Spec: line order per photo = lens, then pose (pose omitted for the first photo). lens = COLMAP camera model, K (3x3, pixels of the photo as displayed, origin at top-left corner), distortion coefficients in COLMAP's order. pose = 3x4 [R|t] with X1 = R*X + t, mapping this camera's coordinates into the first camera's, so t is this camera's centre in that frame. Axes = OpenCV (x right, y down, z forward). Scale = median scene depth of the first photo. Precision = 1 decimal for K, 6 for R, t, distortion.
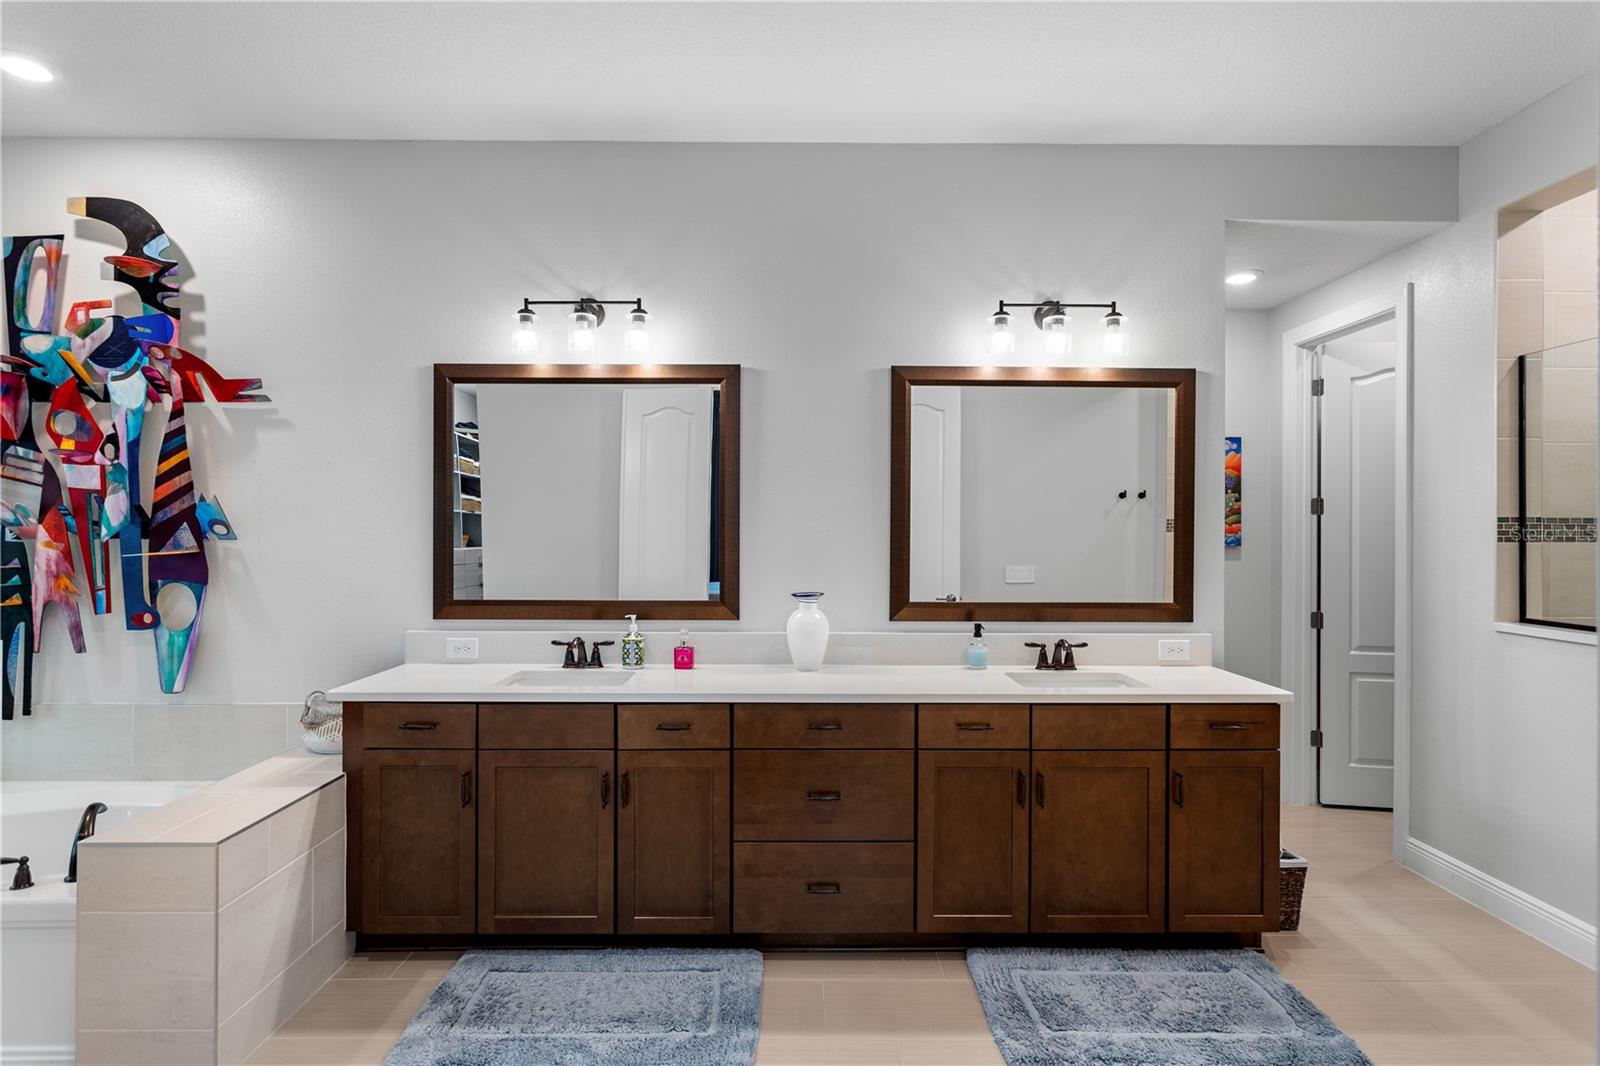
lens RADIAL K [[807.7, 0, 805.5], [0, 807.7, 530.6], [0, 0, 1]] dist [-0.009135, 0.007102]
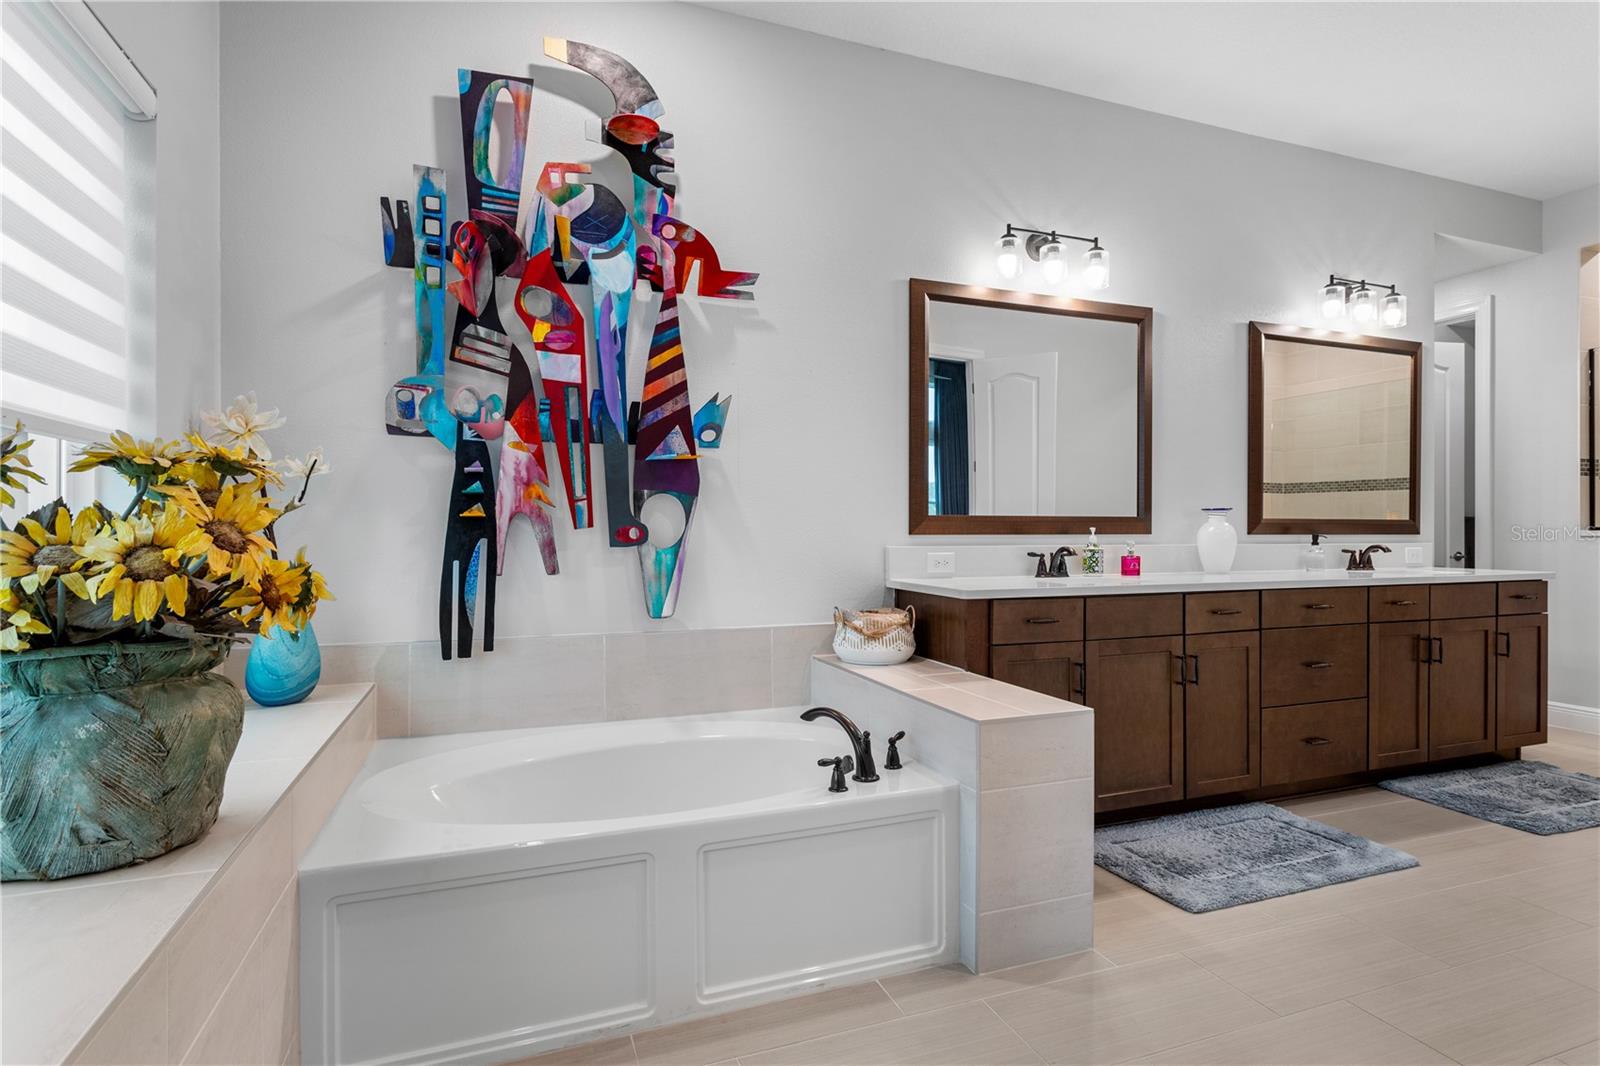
lens RADIAL K [[807.7, 0, 807.3], [0, 807.7, 529.0], [0, 0, 1]] dist [-0.009135, 0.007102]
pose [[0.939206, -0.002961, 0.343341, -0.942210], [0.002763, 0.999996, 0.001065, 0.103676], [-0.343343, -0.000052, 0.939210, 0.108864]]
